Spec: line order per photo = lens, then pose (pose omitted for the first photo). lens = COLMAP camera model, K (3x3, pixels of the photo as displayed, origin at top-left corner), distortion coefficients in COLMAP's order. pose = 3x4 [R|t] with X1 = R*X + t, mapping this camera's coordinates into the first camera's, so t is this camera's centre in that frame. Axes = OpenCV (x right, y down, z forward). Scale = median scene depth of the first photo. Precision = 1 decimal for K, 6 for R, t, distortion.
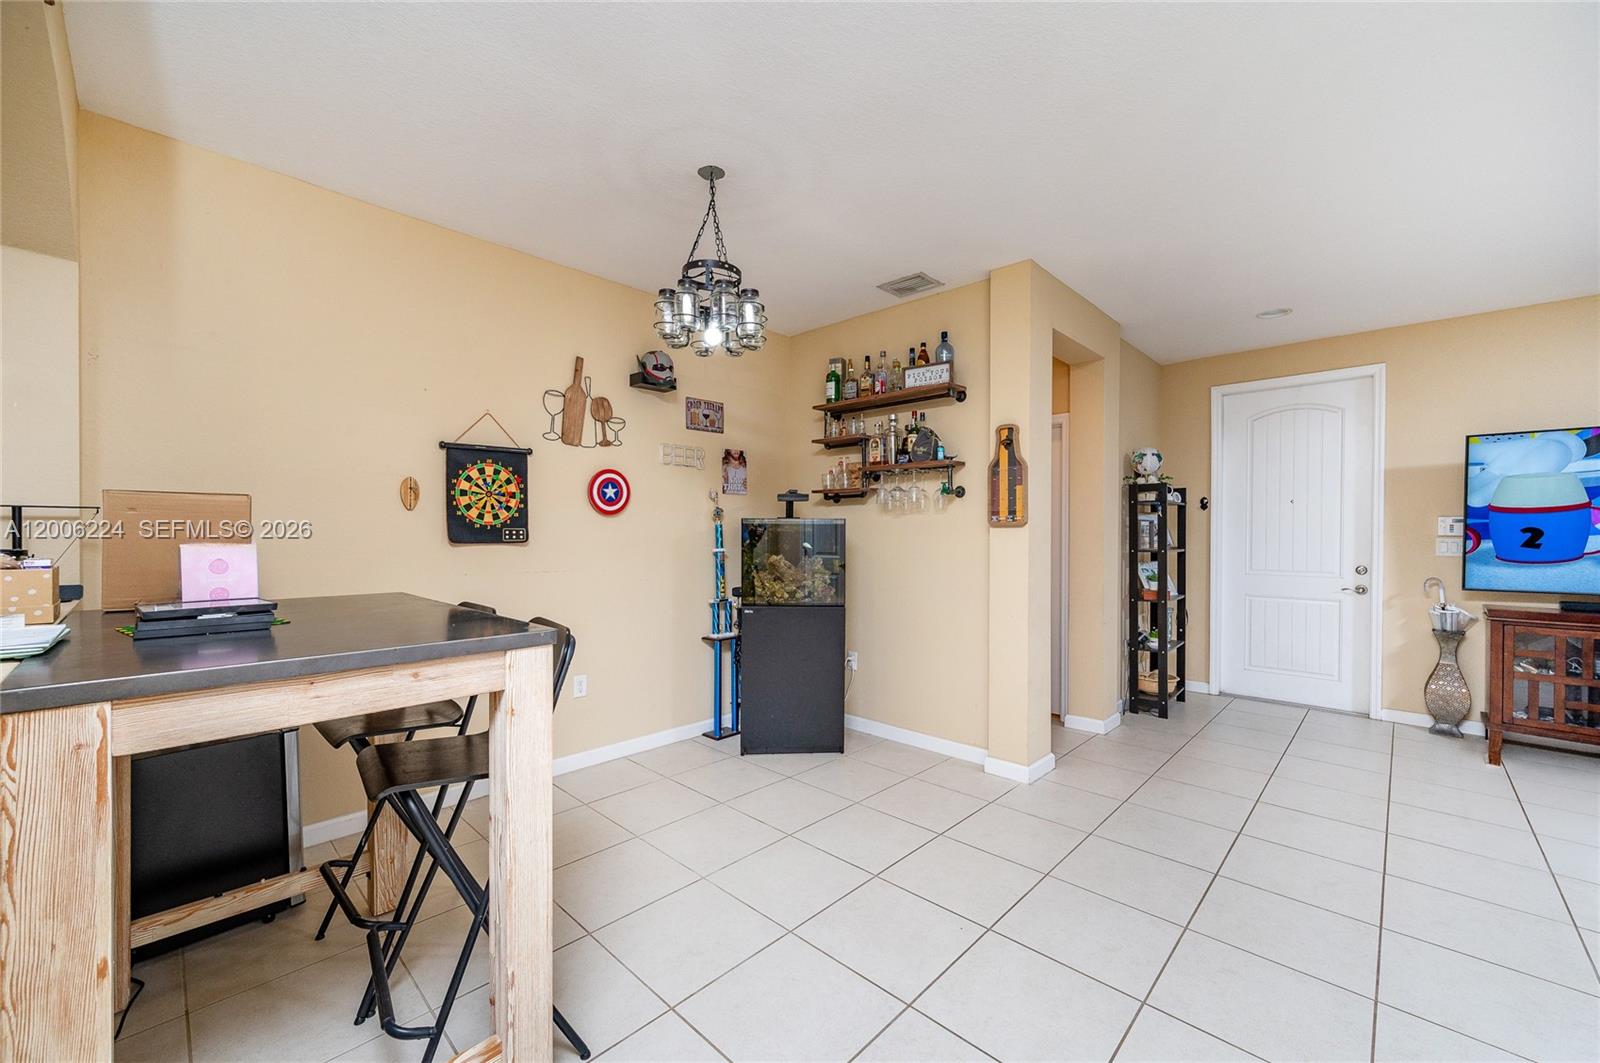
lens RADIAL K [[635.7, 0, 800.0], [0, 635.7, 531.5], [0, 0, 1]] dist [-0.000970, -0.000270]
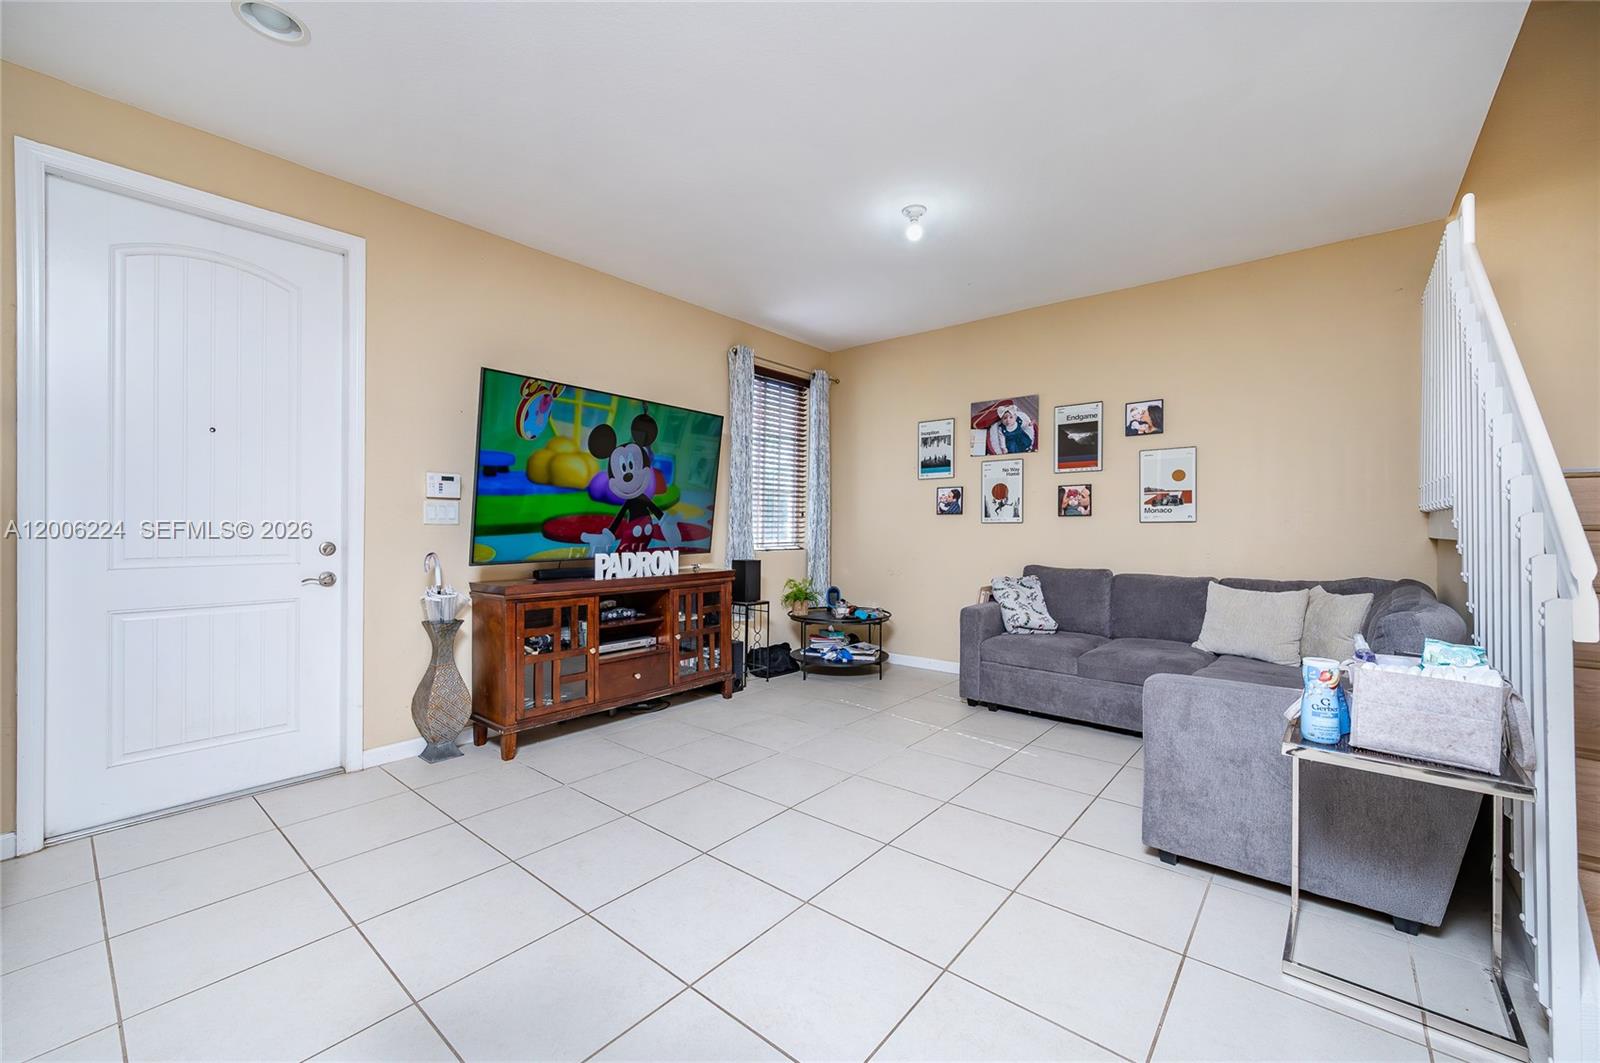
lens RADIAL K [[635.7, 0, 800.0], [0, 635.7, 531.5], [0, 0, 1]] dist [-0.000970, -0.000270]
pose [[-0.066630, -0.007254, 0.997751, 0.224990], [-0.002567, 0.999972, 0.007098, 0.040735], [-0.997774, -0.002088, -0.066646, 0.609576]]
